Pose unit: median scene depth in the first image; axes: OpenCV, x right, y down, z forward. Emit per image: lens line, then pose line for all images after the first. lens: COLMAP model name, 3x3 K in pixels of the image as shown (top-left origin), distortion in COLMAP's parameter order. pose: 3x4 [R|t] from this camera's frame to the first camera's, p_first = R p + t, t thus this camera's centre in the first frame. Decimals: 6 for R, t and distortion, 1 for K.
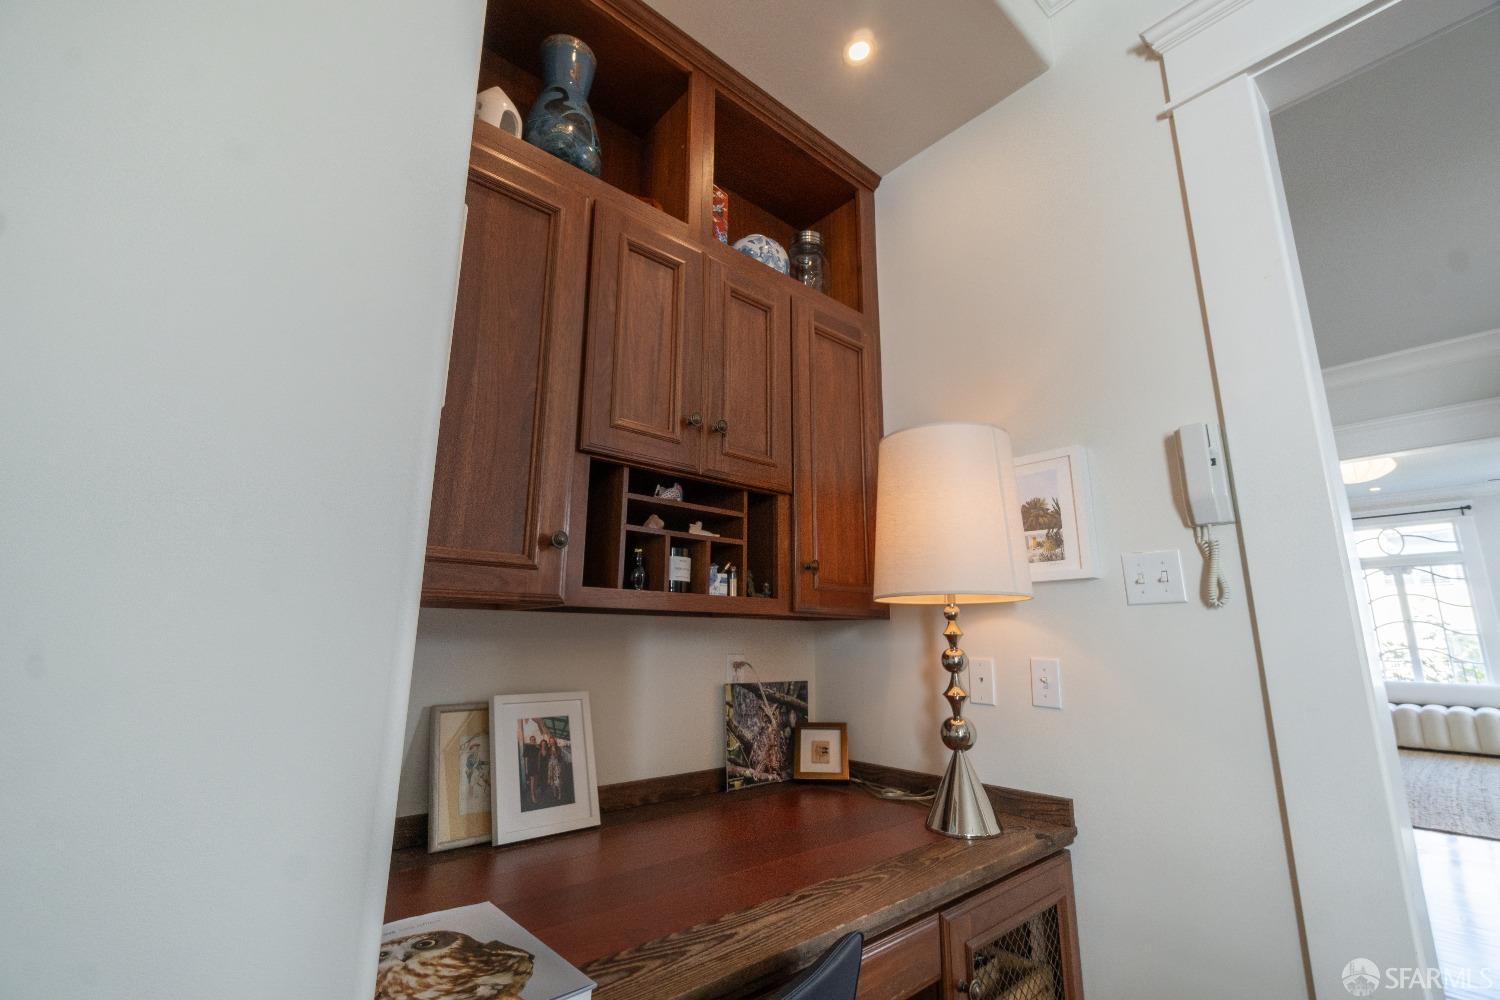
lens RADIAL K [[652.4, 0, 750.0], [0, 652.4, 500.0], [0, 0, 1]] dist [0.000681, 0.000546]
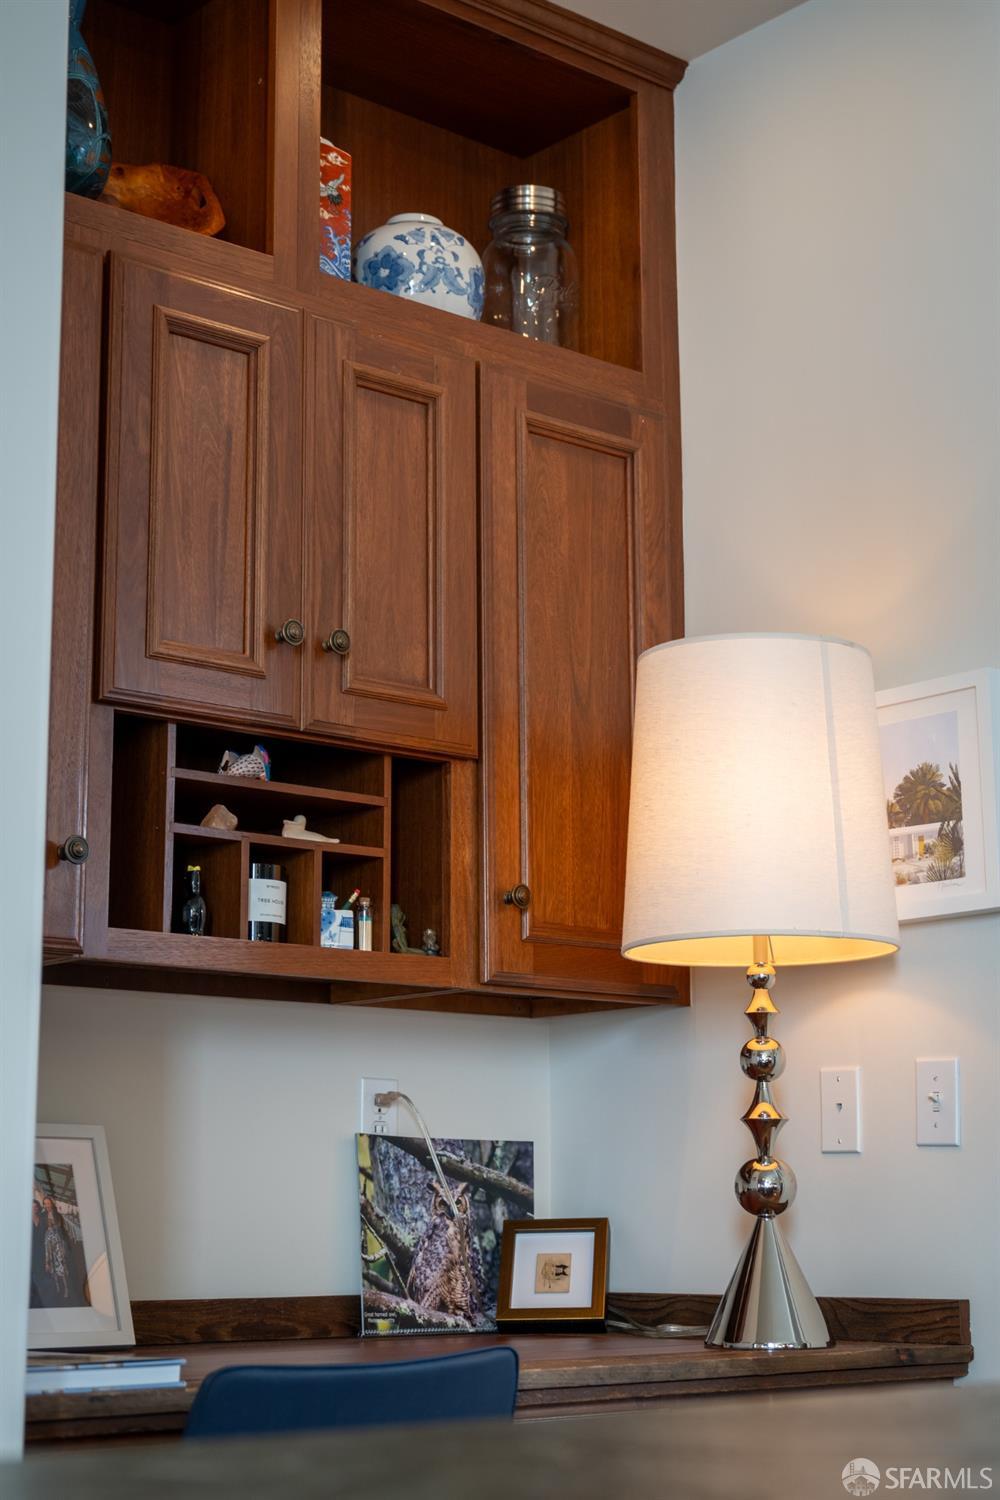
lens RADIAL K [[2343.4, 0, 500.0], [0, 2343.4, 750.0], [0, 0, 1]] dist [-0.026034, 0.022066]
pose [[0.999925, -0.011858, 0.003068, 0.081578], [0.011808, 0.999806, 0.015777, -0.049423], [-0.003255, -0.015740, 0.999871, -0.938387]]
